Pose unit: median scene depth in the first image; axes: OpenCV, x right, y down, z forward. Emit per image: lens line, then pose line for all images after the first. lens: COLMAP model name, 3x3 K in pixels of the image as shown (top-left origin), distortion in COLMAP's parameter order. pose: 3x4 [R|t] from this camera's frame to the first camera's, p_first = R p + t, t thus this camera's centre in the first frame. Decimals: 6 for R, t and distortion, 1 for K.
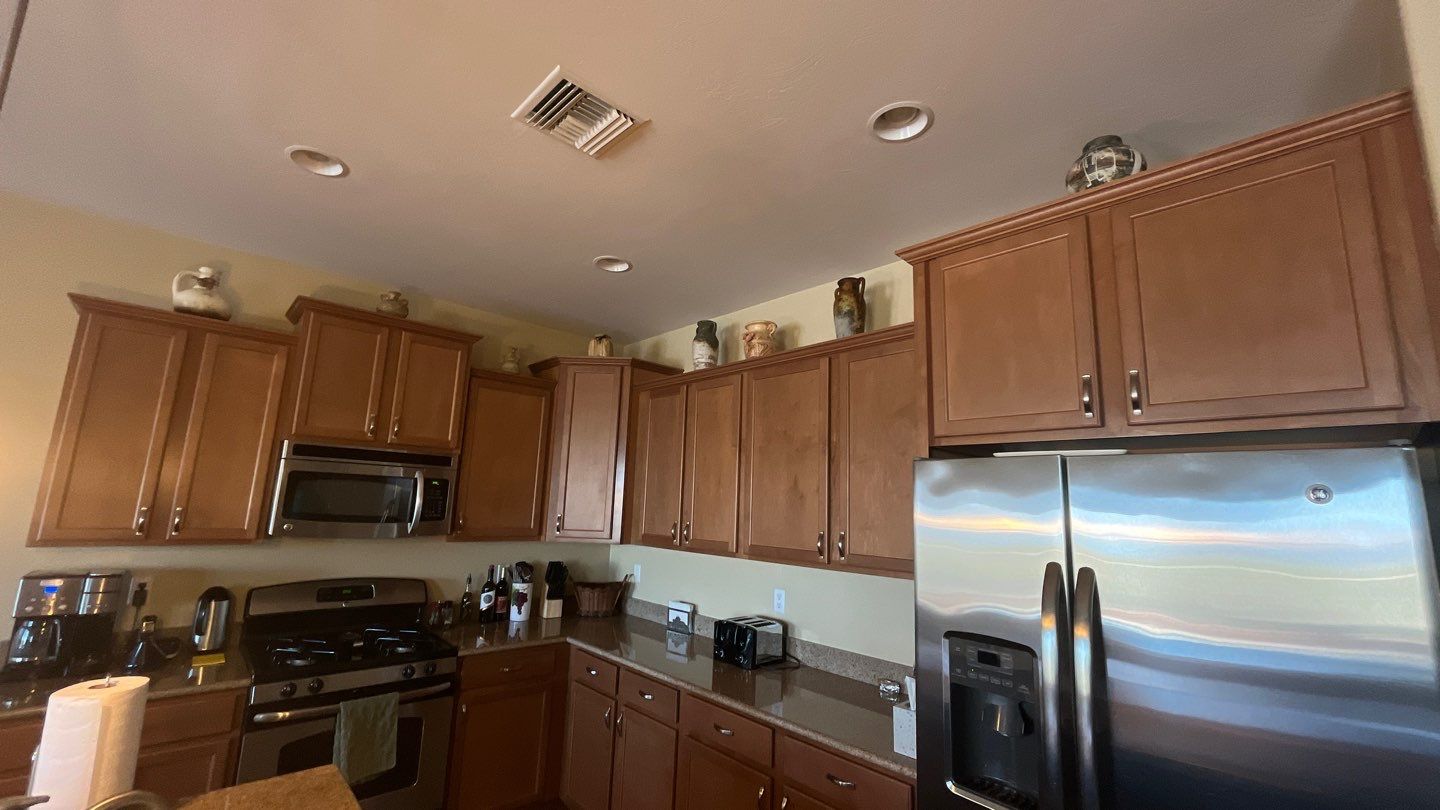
lens RADIAL K [[588.1, 0, 717.0], [0, 588.1, 404.7], [0, 0, 1]] dist [0.000630, 0.000751]
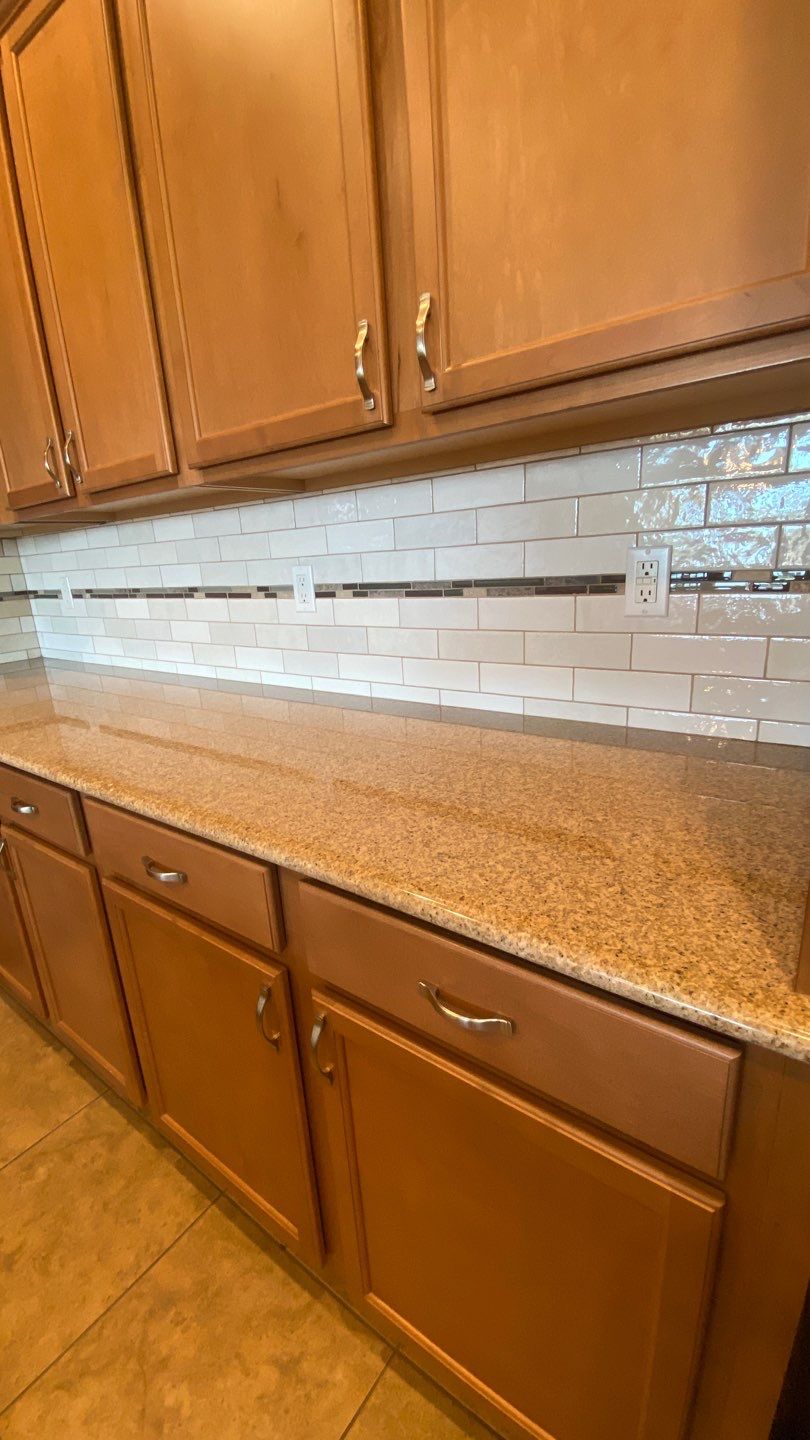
lens RADIAL K [[616.7, 0, 404.9], [0, 616.7, 709.7], [0, 0, 1]] dist [-0.000619, -0.000596]
pose [[0.976516, -0.144490, 0.159811, 0.106290], [0.064577, 0.903964, 0.422705, 0.250486], [-0.205540, -0.402458, 0.892066, 0.558643]]
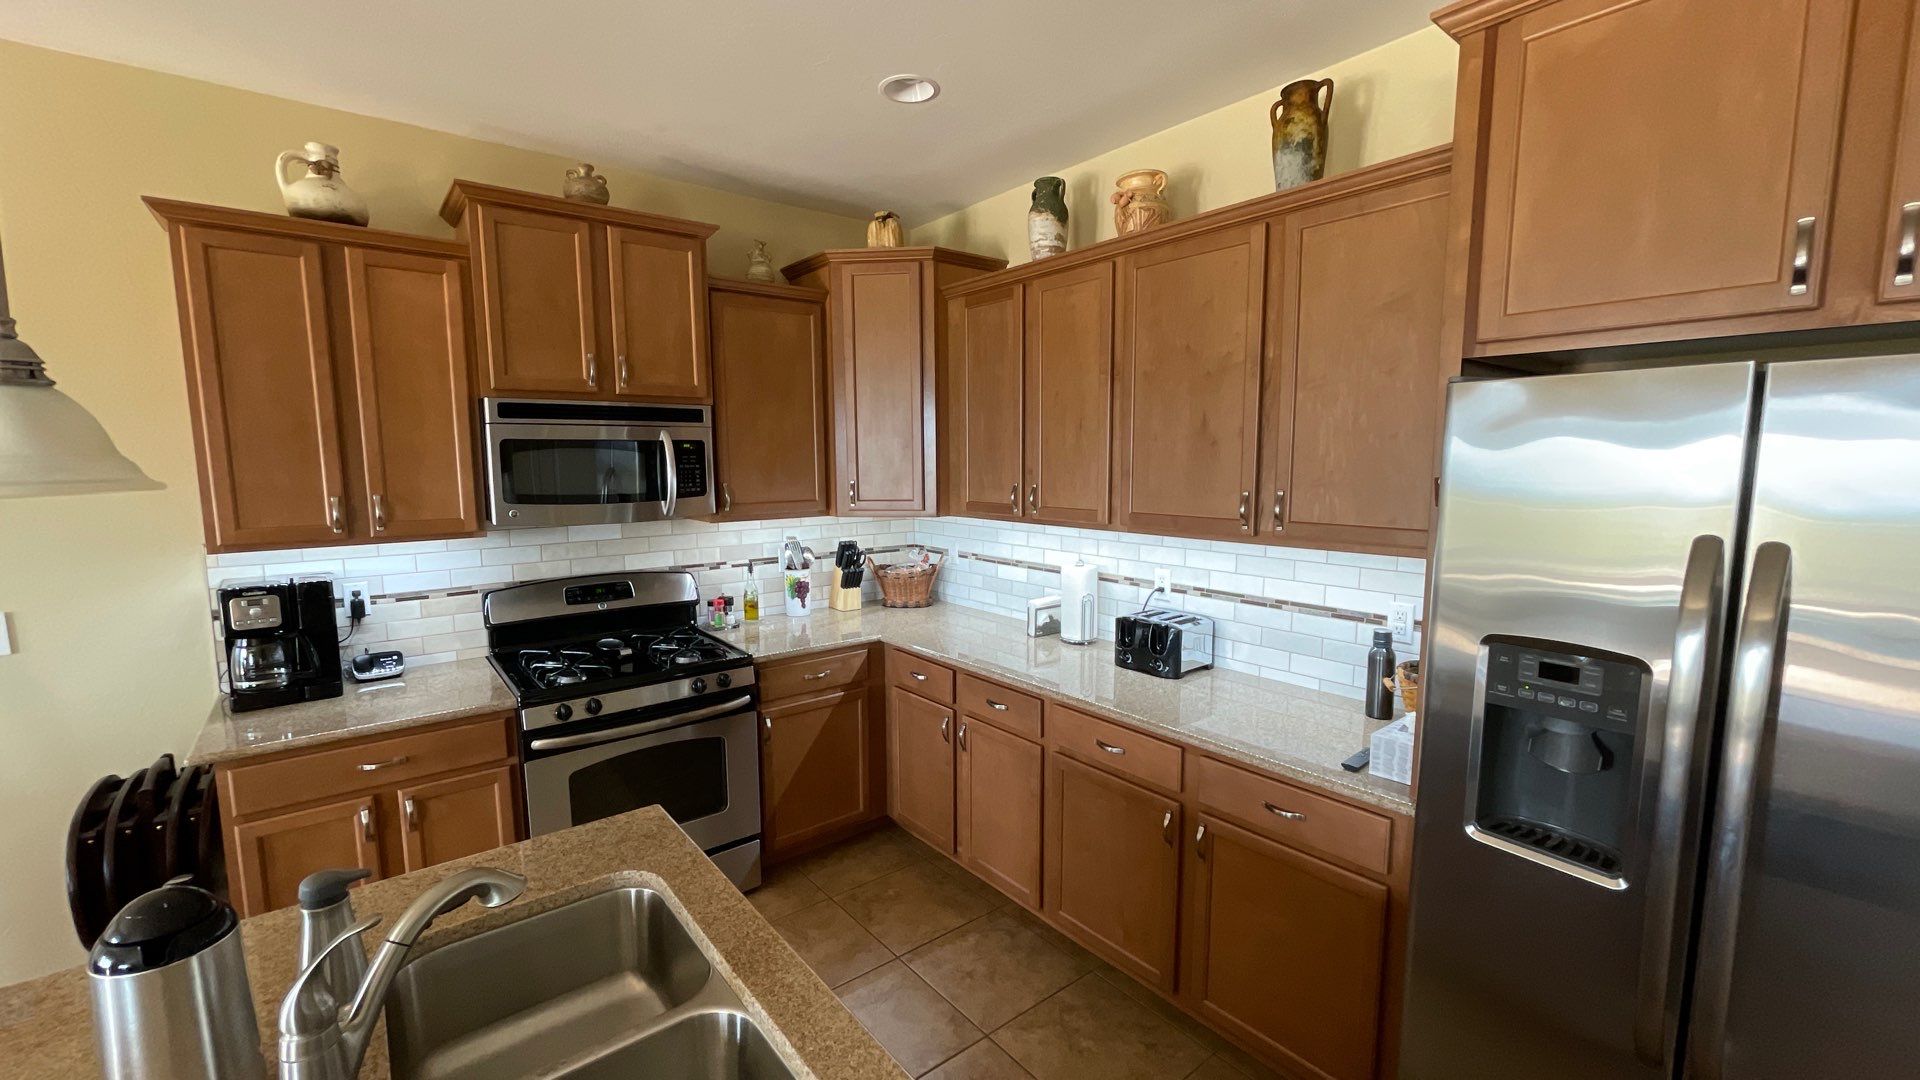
lens RADIAL K [[784.1, 0, 953.3], [0, 784.1, 546.3], [0, 0, 1]] dist [0.000630, 0.000751]
pose [[0.996057, -0.035547, -0.081284, -0.089200], [0.057206, 0.957646, 0.282210, -0.004251], [0.067810, -0.285747, 0.955903, 0.066128]]
